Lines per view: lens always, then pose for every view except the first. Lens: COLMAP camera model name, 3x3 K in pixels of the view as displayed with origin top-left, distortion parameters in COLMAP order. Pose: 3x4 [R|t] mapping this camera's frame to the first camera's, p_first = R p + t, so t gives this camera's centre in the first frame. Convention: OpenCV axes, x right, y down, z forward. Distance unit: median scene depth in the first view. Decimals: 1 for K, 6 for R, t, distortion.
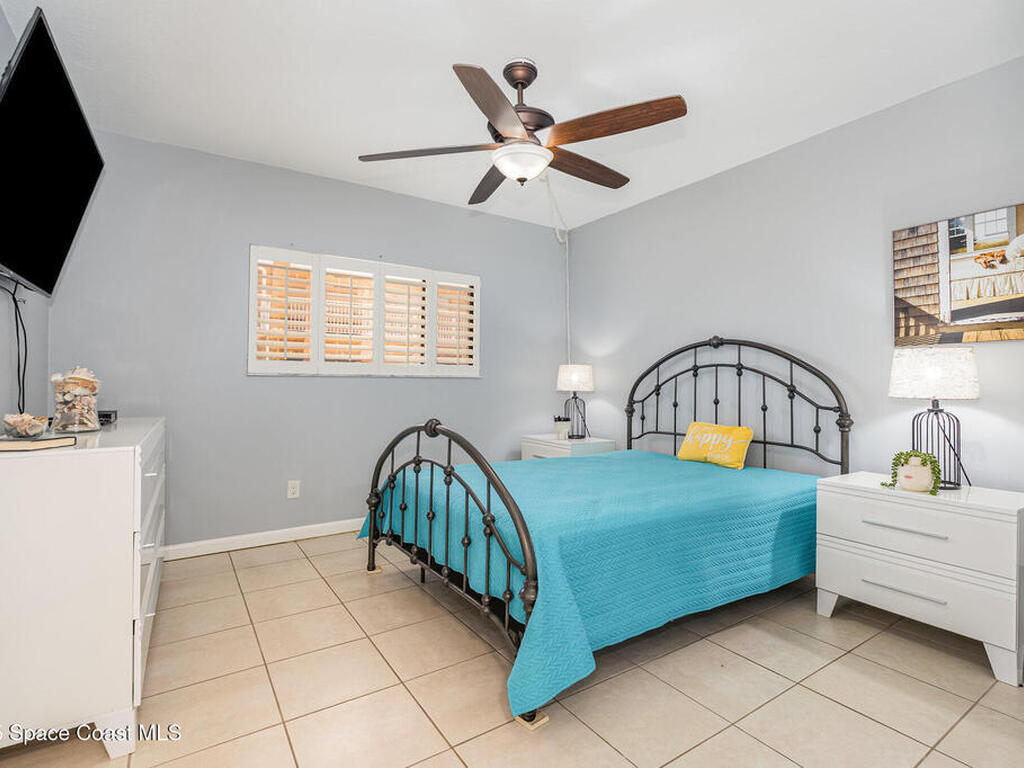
lens RADIAL K [[510.1, 0, 512.0], [0, 510.1, 382.7], [0, 0, 1]] dist [0.001778, -0.001129]
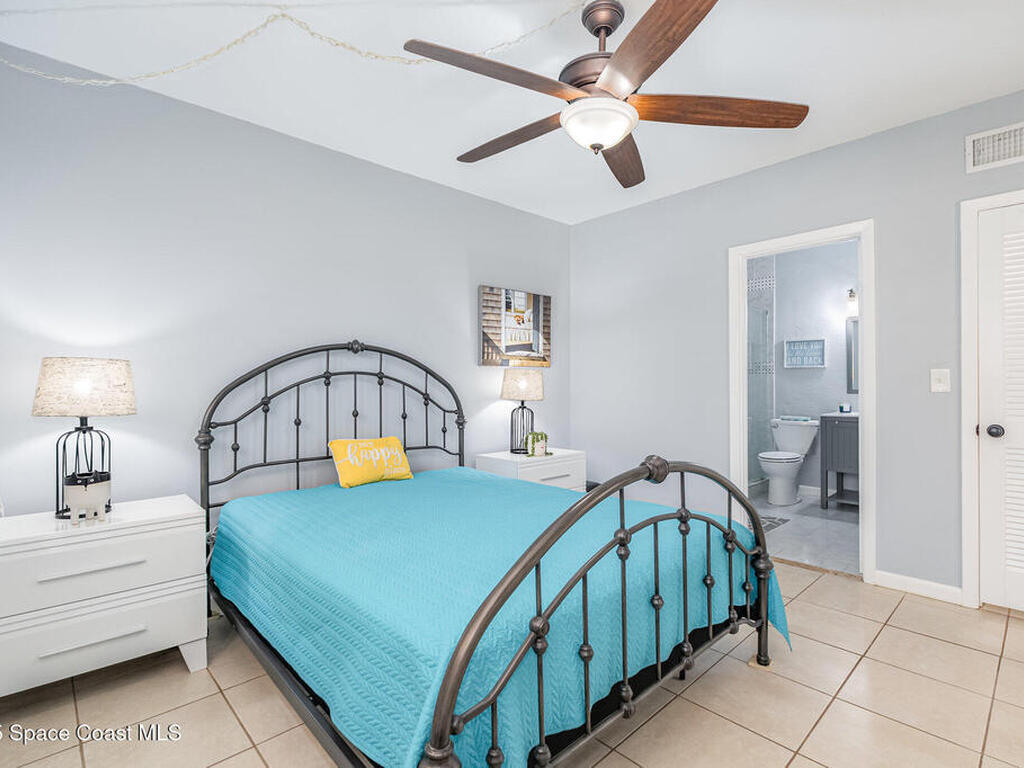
lens RADIAL K [[510.1, 0, 510.0], [0, 510.1, 388.5], [0, 0, 1]] dist [0.001778, -0.001129]
pose [[-0.161911, -0.006109, 0.986786, -0.566040], [0.004766, 0.999964, 0.006973, -0.012793], [-0.986794, 0.005832, -0.161876, 0.953713]]
